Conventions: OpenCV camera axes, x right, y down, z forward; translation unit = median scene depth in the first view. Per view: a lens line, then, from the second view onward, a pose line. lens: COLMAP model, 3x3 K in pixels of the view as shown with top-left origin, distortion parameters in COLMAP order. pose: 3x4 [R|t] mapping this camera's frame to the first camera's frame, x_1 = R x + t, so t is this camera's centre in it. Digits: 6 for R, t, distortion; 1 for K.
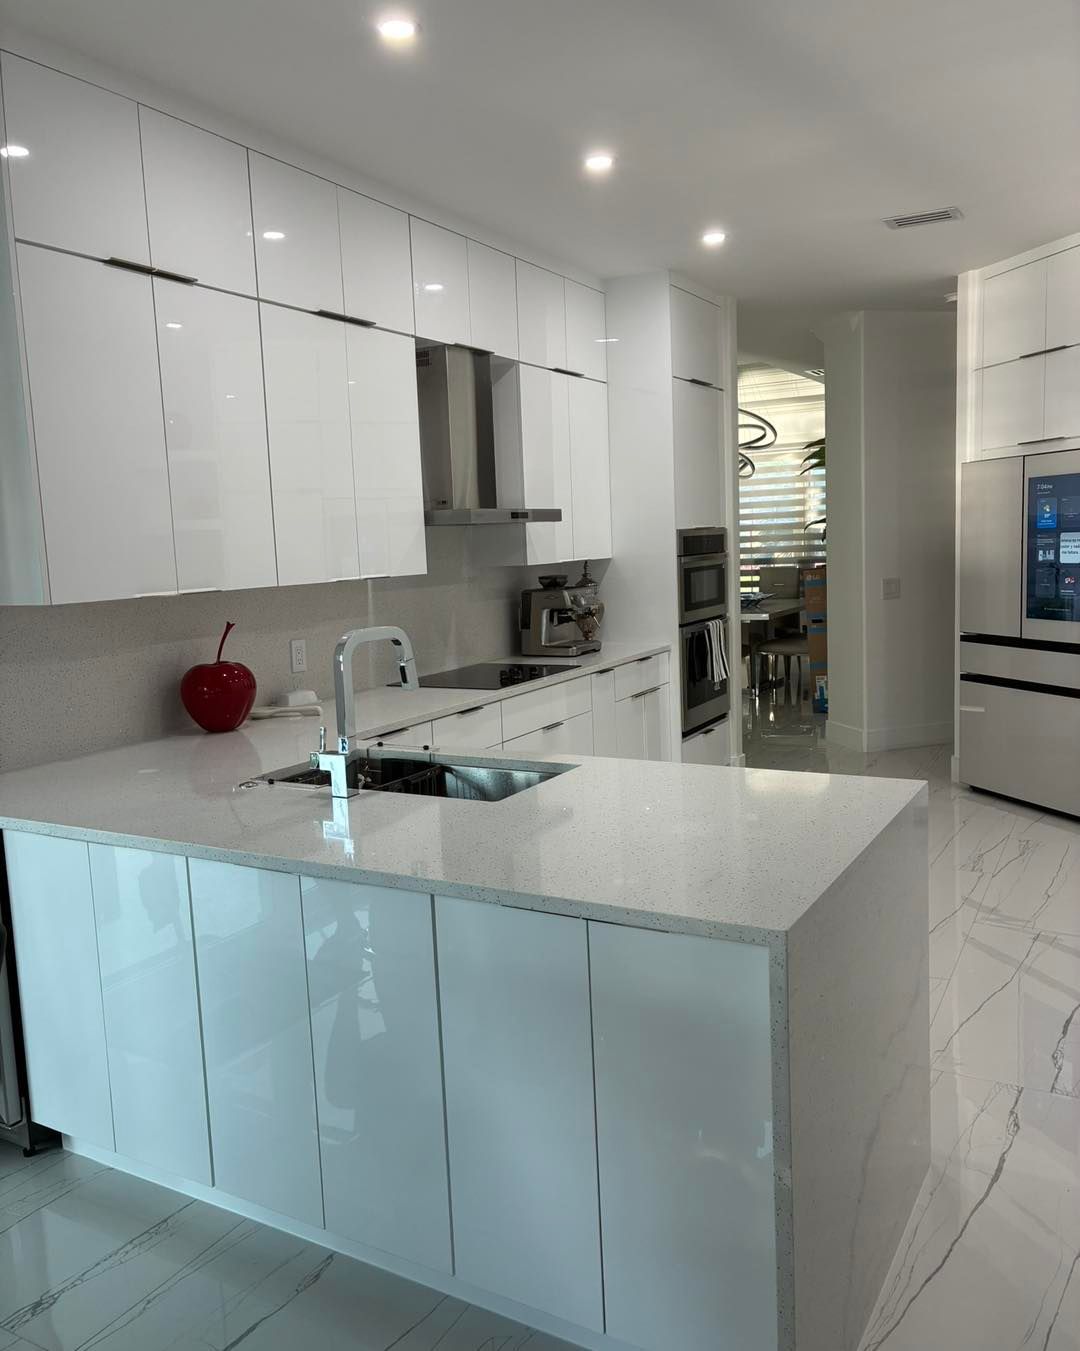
lens RADIAL K [[1067.3, 0, 540.0], [0, 1067.3, 675.5], [0, 0, 1]] dist [0.035349, -0.002437]
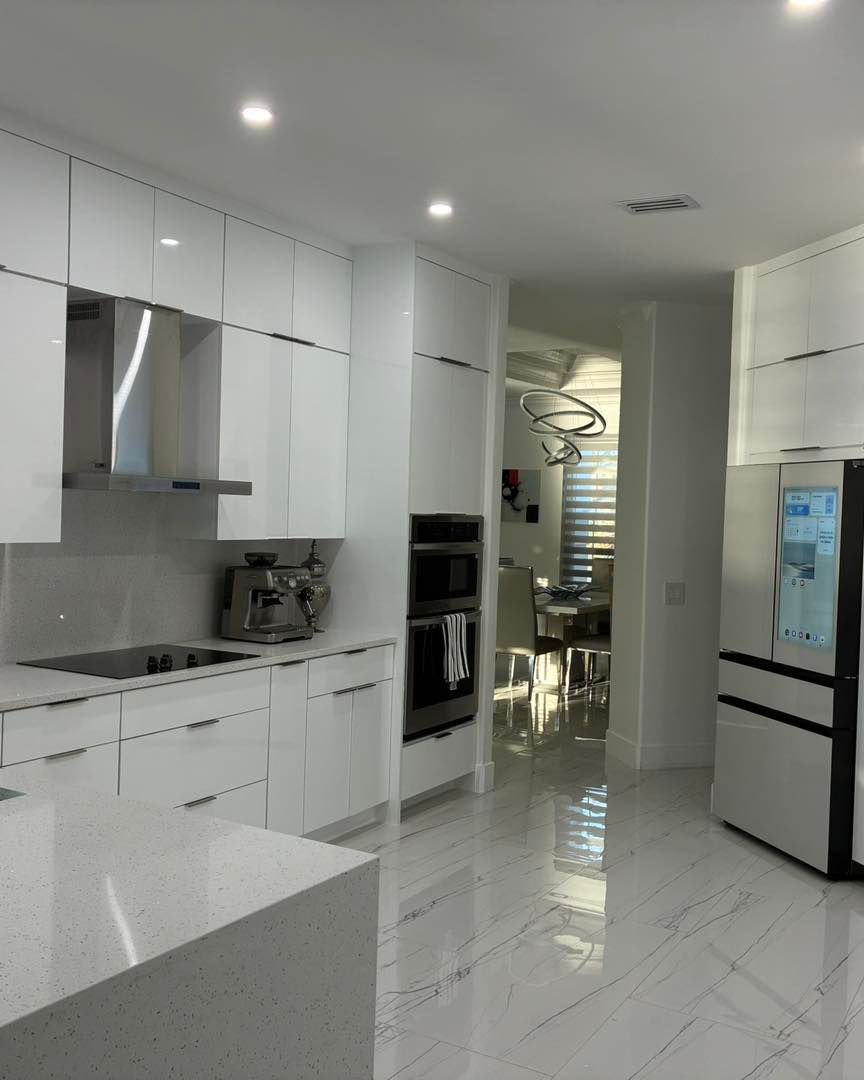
lens RADIAL K [[1069.0, 0, 432.0], [0, 1069.0, 540.0], [0, 0, 1]] dist [0.057690, -0.011325]
pose [[0.996870, 0.075038, -0.024906, 0.174326], [-0.077124, 0.992253, -0.097391, -0.025513], [0.017405, 0.099007, 0.994935, 0.082337]]
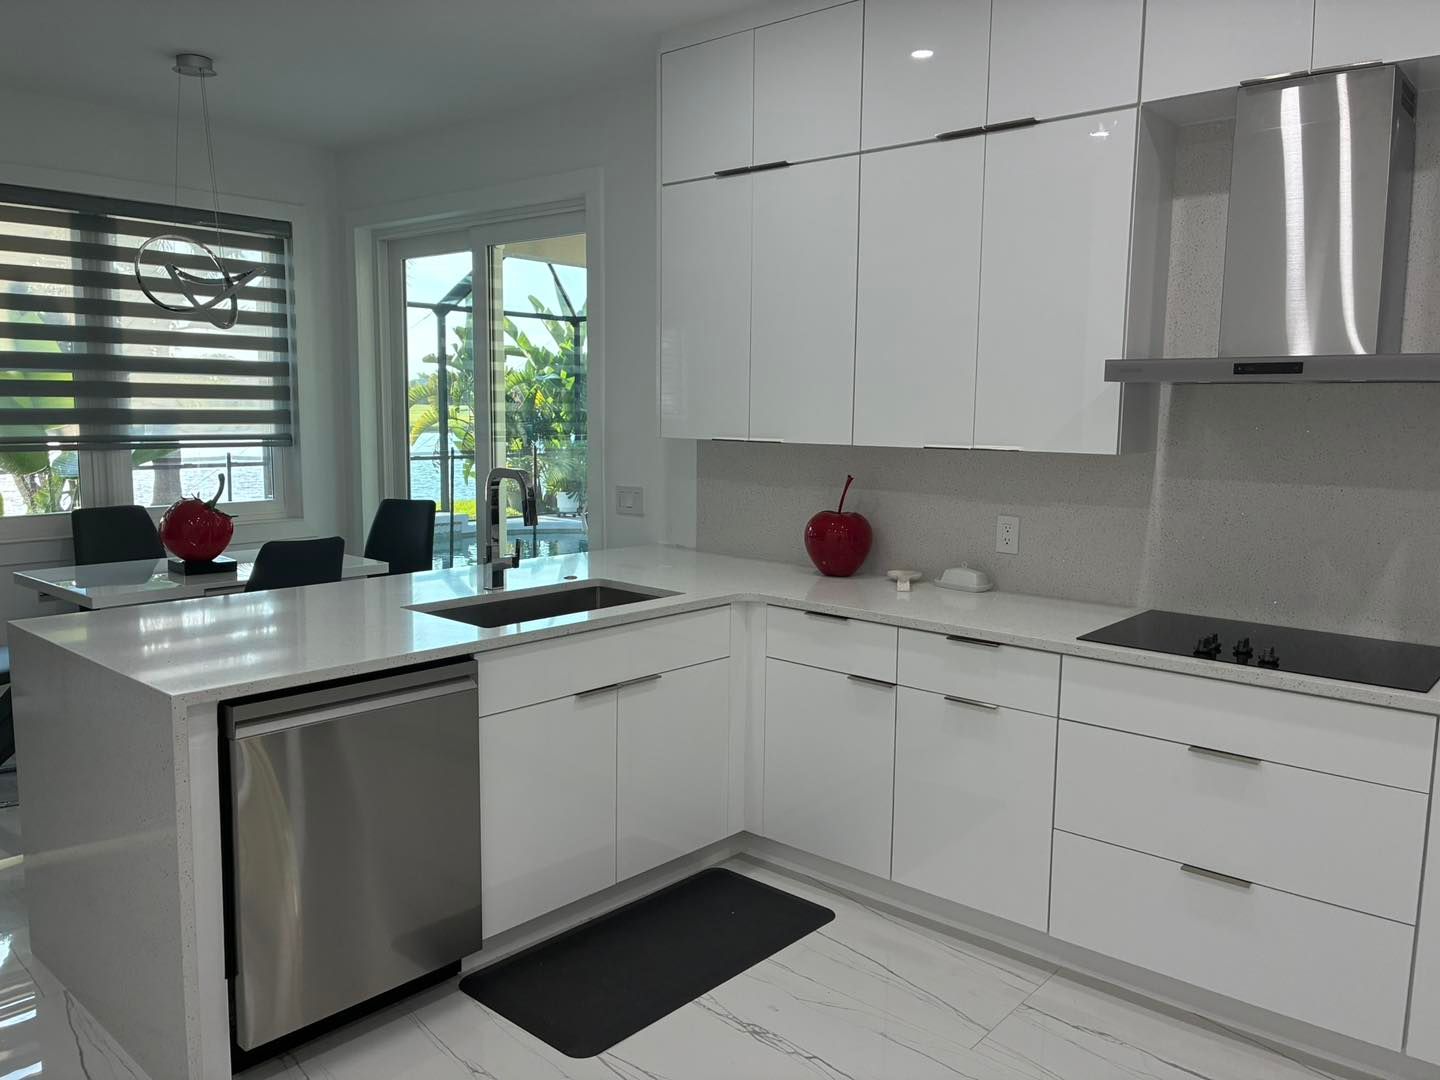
lens RADIAL K [[1143.7, 0, 720.0], [0, 1143.7, 540.0], [0, 0, 1]] dist [0.083082, -0.000039]
pose [[-0.200664, 0.164271, -0.965789, 0.517623], [-0.124798, 0.973523, 0.191516, -0.117568], [0.971679, 0.158959, -0.174850, 0.684237]]
